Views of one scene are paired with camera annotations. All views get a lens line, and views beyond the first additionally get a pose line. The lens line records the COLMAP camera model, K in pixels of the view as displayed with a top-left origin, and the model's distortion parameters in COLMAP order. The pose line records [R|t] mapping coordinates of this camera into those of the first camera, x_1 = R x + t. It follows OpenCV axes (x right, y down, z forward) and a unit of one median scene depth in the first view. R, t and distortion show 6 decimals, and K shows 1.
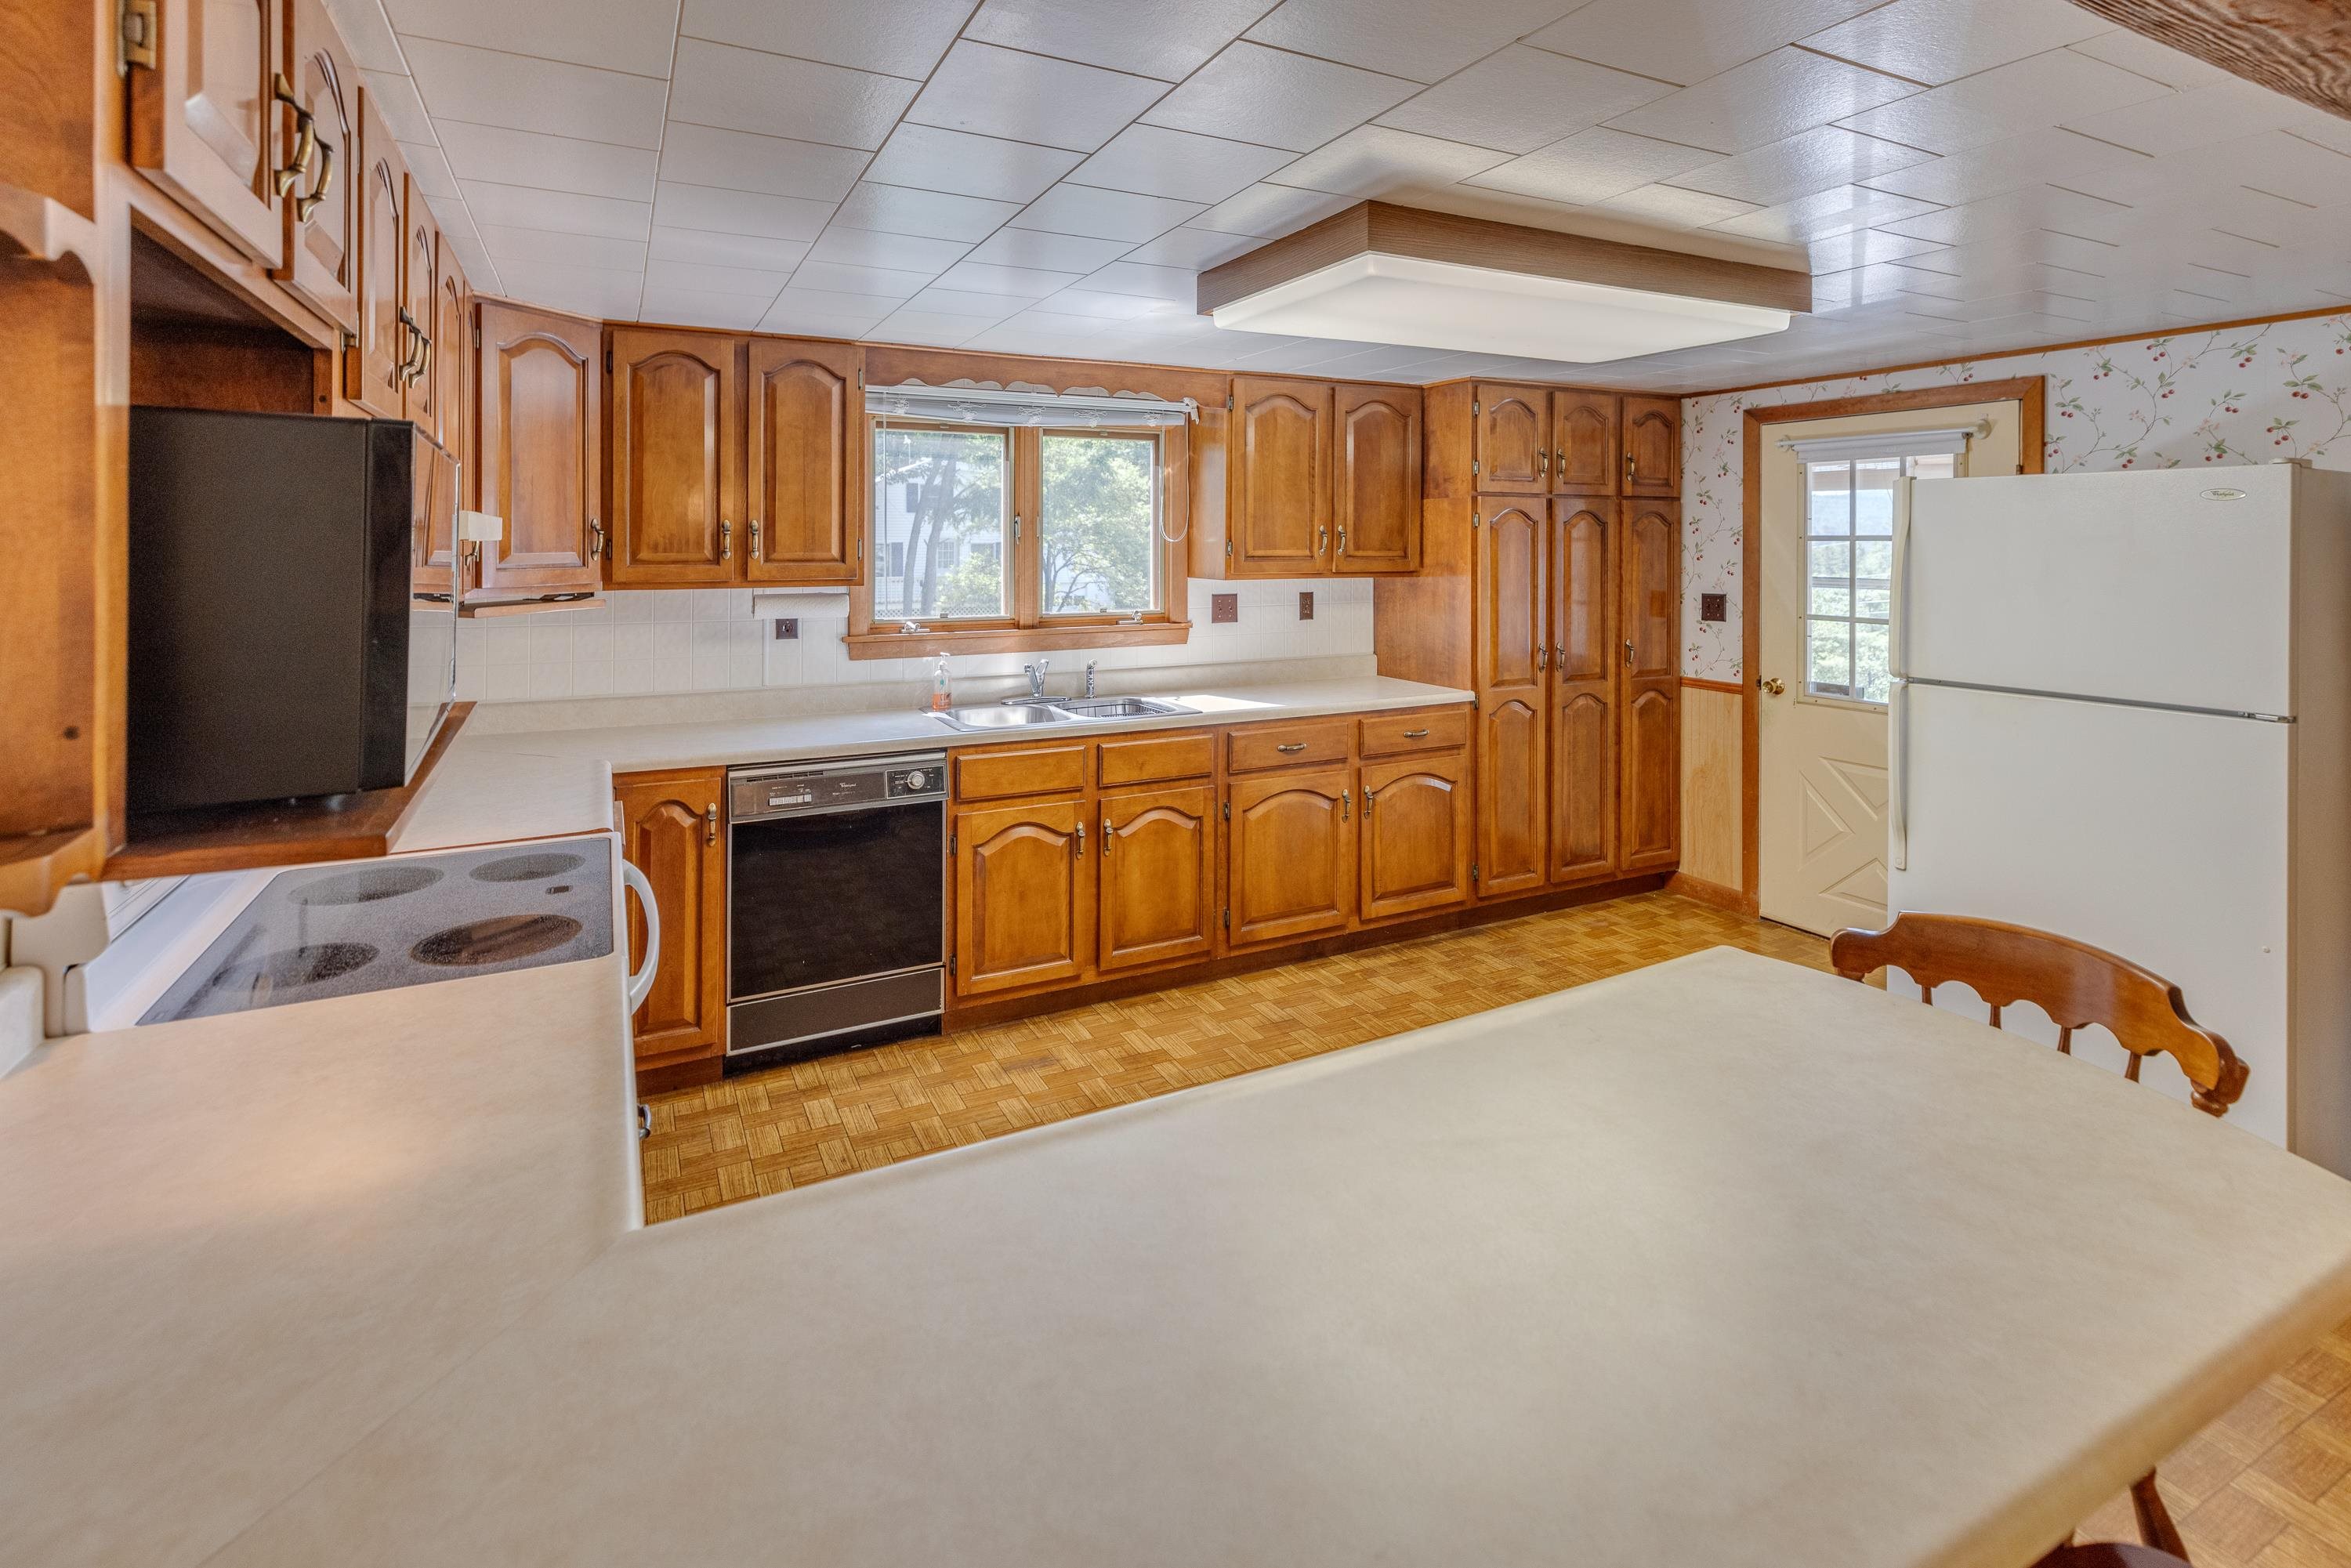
lens RADIAL K [[1126.0, 0, 1185.4], [0, 1126.0, 540.9], [0, 0, 1]] dist [-0.000569, 0.000158]
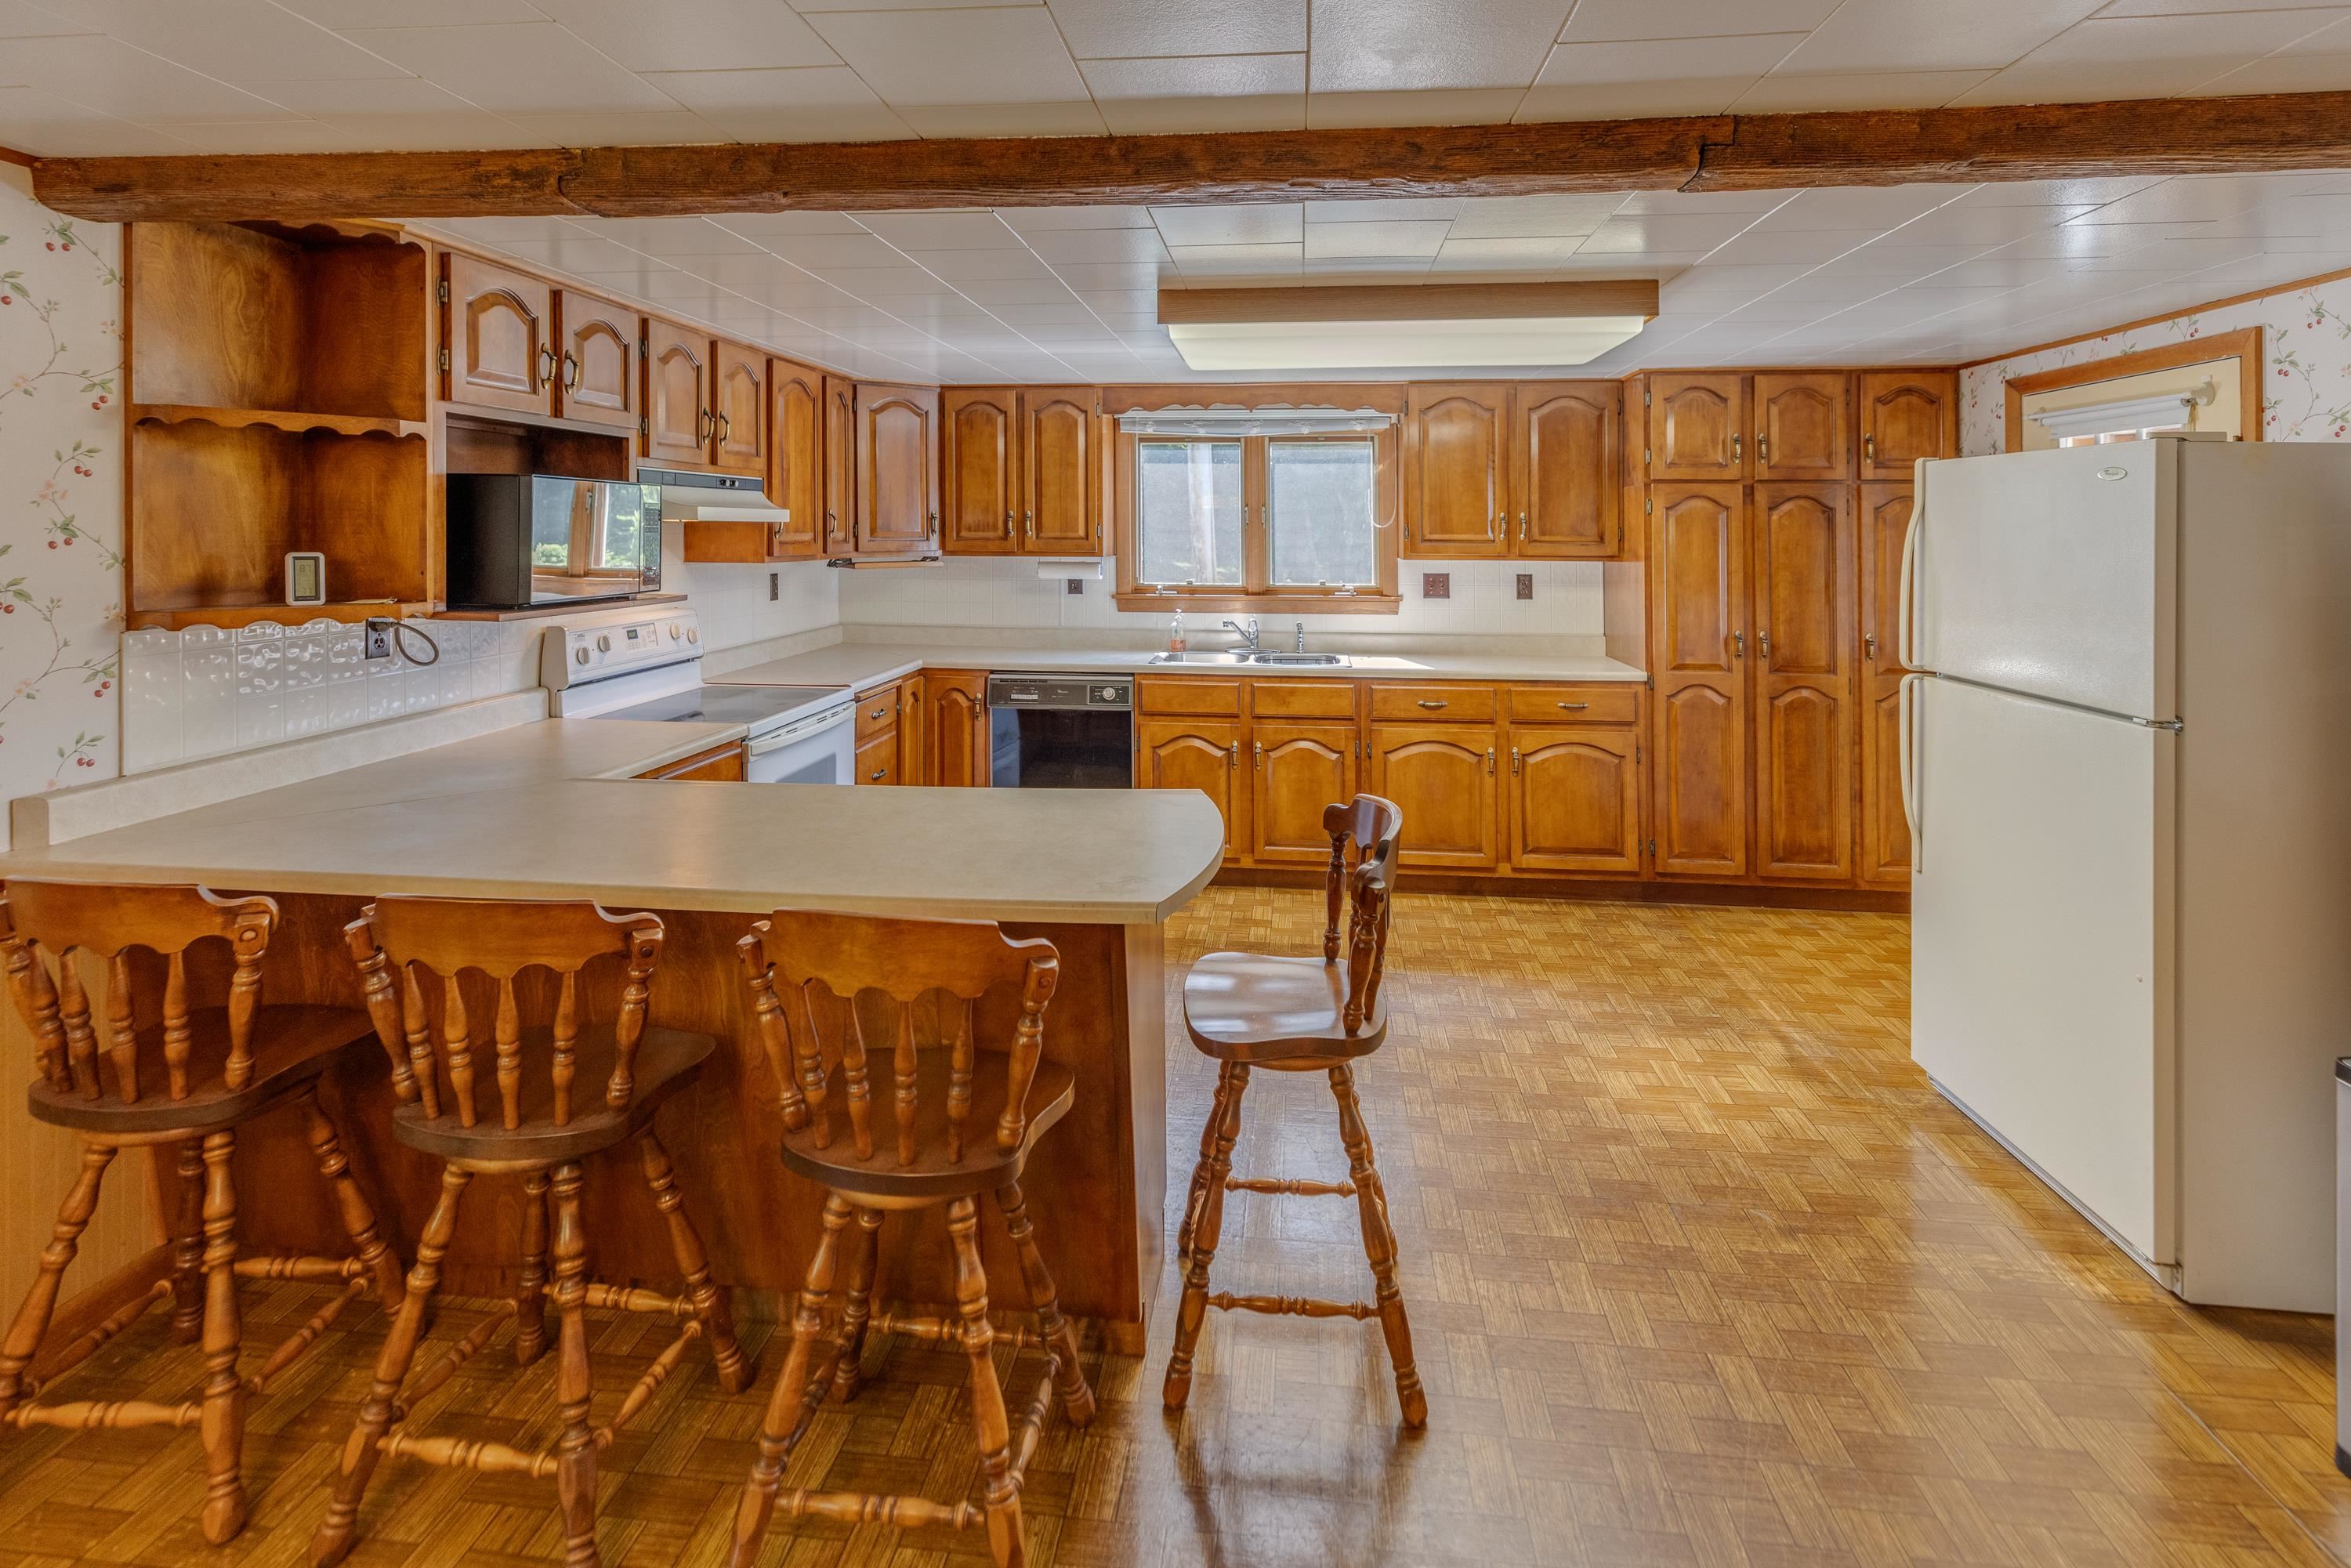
lens RADIAL K [[1126.0, 0, 1185.4], [0, 1126.0, 540.9], [0, 0, 1]] dist [-0.000569, 0.000158]
pose [[0.835664, 0.009516, -0.549158, 0.507877], [-0.004495, 0.999935, 0.010488, 0.004081], [0.549222, -0.006296, 0.835653, -0.106712]]
